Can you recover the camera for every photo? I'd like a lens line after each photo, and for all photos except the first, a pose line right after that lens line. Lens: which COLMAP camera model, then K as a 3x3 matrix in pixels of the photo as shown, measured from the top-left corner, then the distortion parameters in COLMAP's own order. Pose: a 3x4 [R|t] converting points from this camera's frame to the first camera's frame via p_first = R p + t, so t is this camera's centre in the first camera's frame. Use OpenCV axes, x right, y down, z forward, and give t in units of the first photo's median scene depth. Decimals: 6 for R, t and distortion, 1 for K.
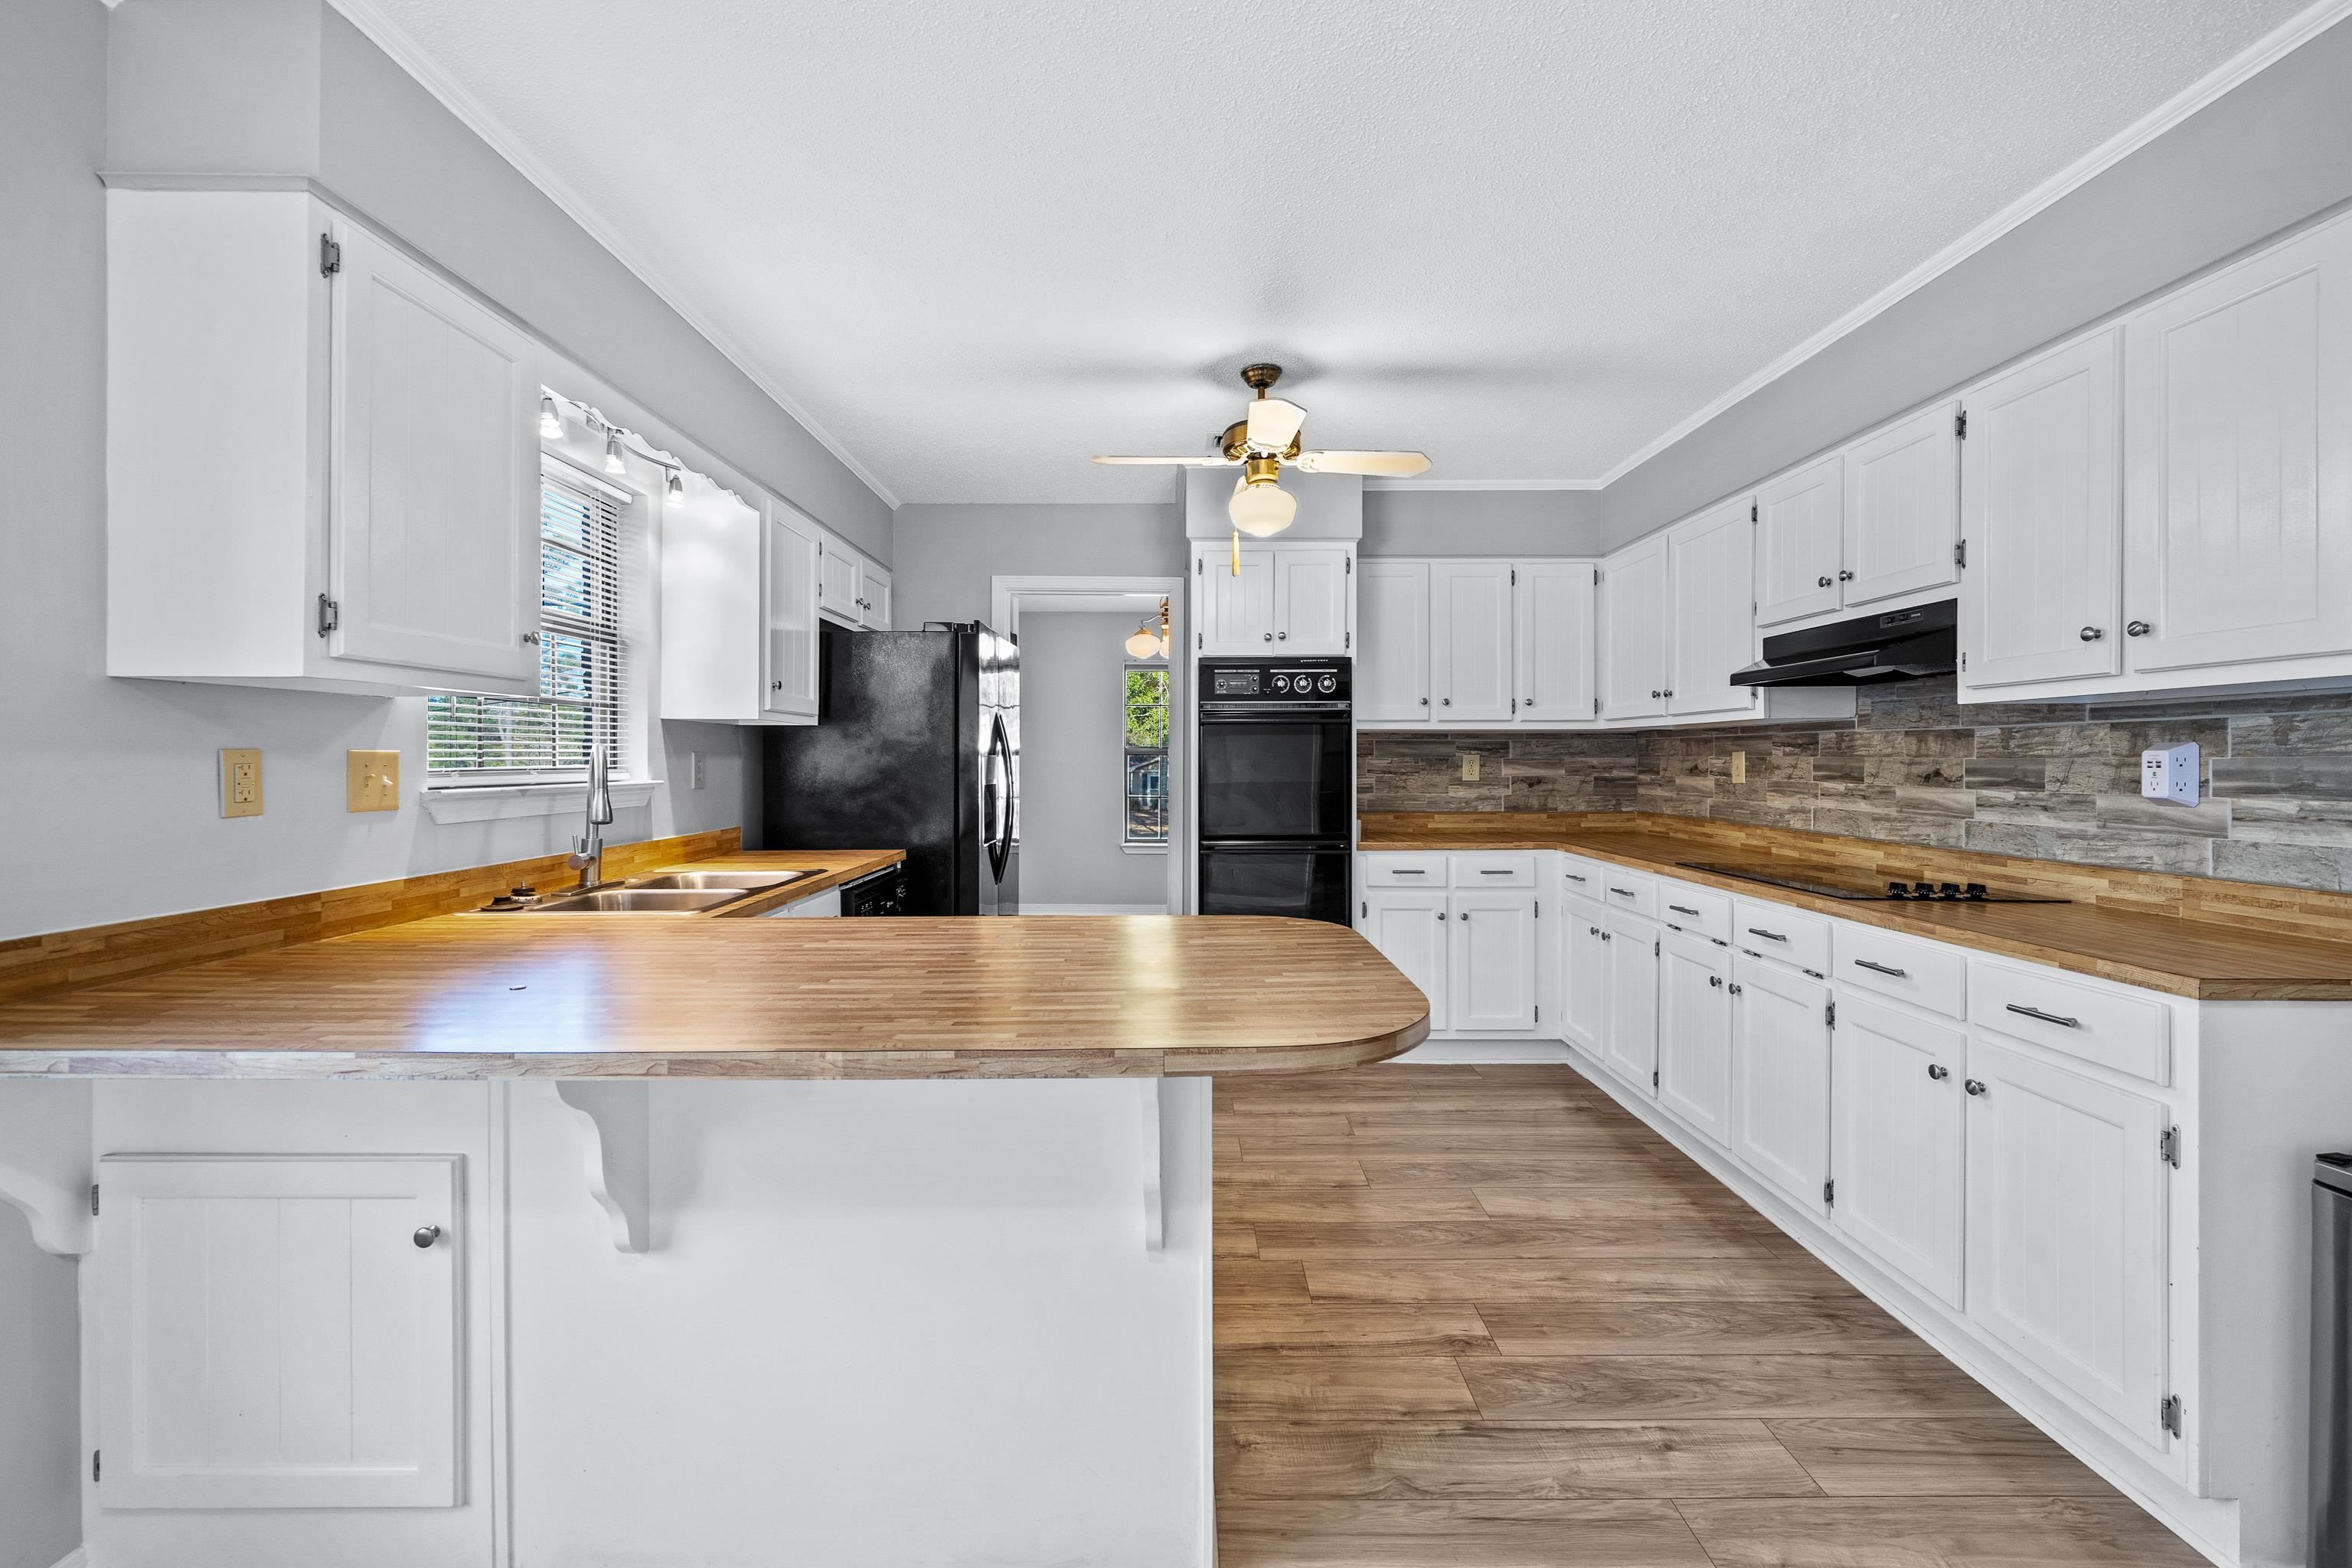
lens RADIAL K [[960.4, 0, 1179.0], [0, 960.4, 767.6], [0, 0, 1]] dist [0.001839, -0.000495]
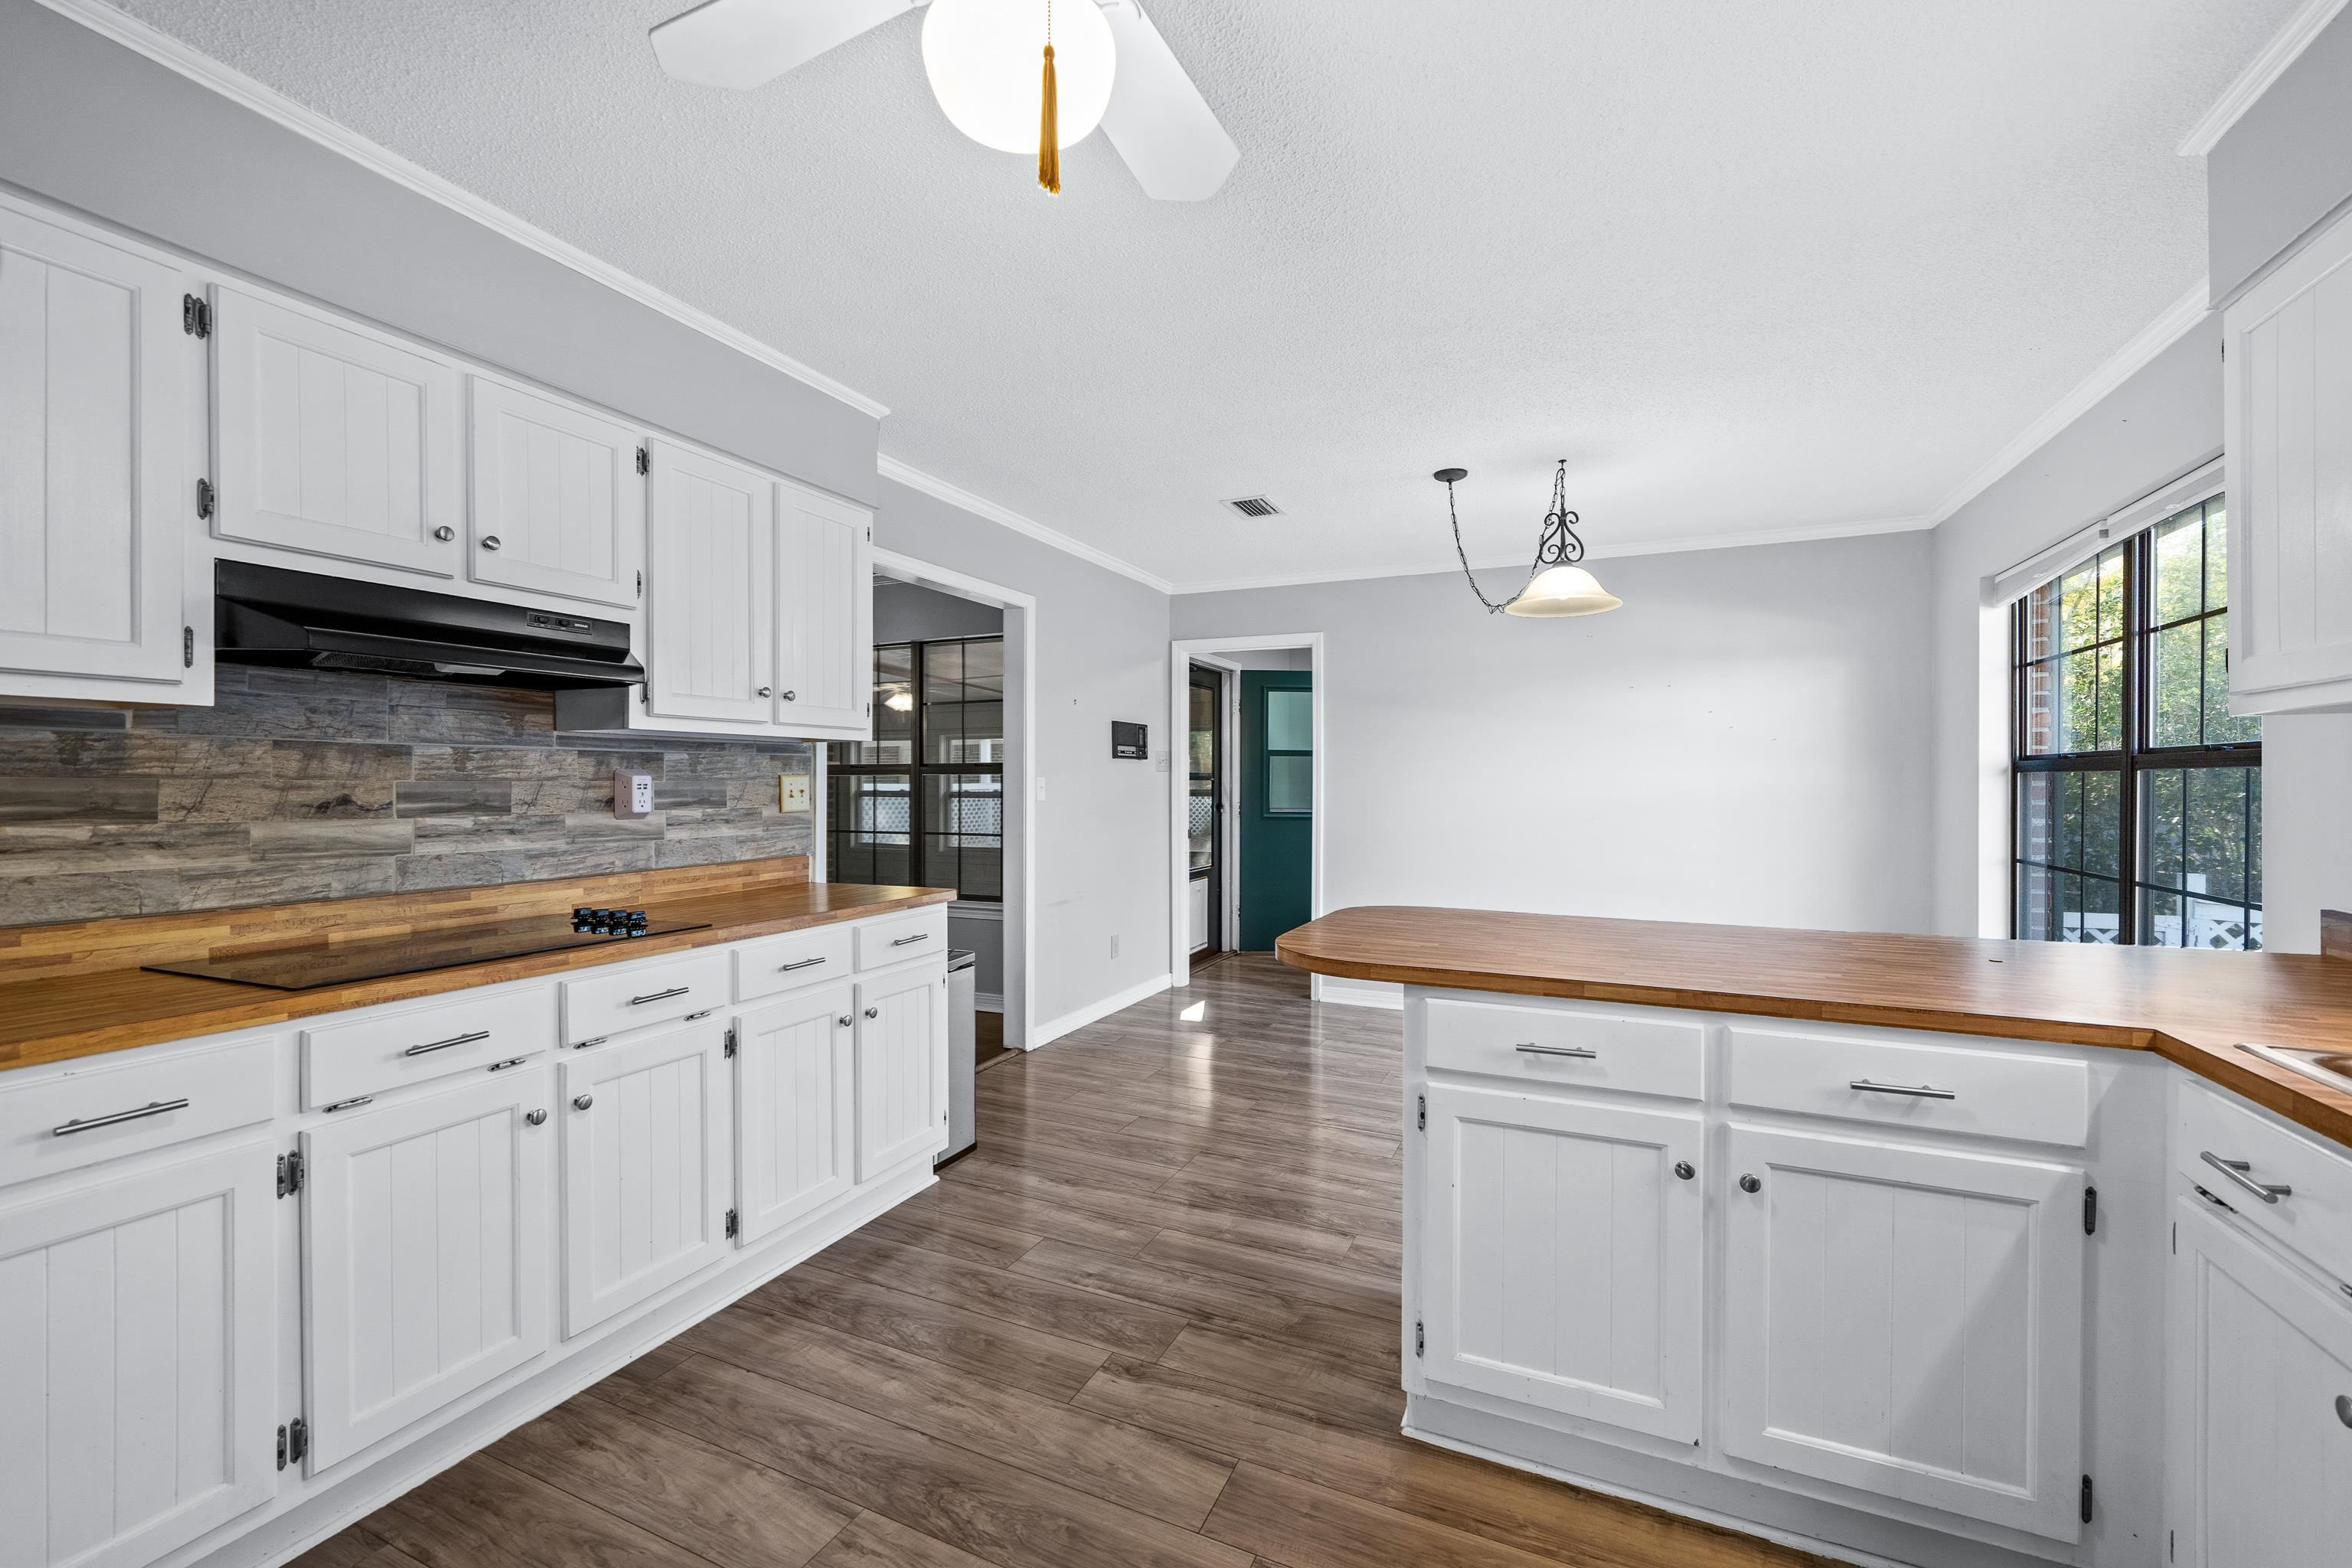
lens RADIAL K [[960.4, 0, 1172.4], [0, 960.4, 789.3], [0, 0, 1]] dist [0.001839, -0.000495]
pose [[-0.906747, -0.008019, 0.421598, -0.139866], [-0.001388, 0.999871, 0.016033, -0.018698], [-0.421672, 0.013952, -0.906641, 1.665775]]
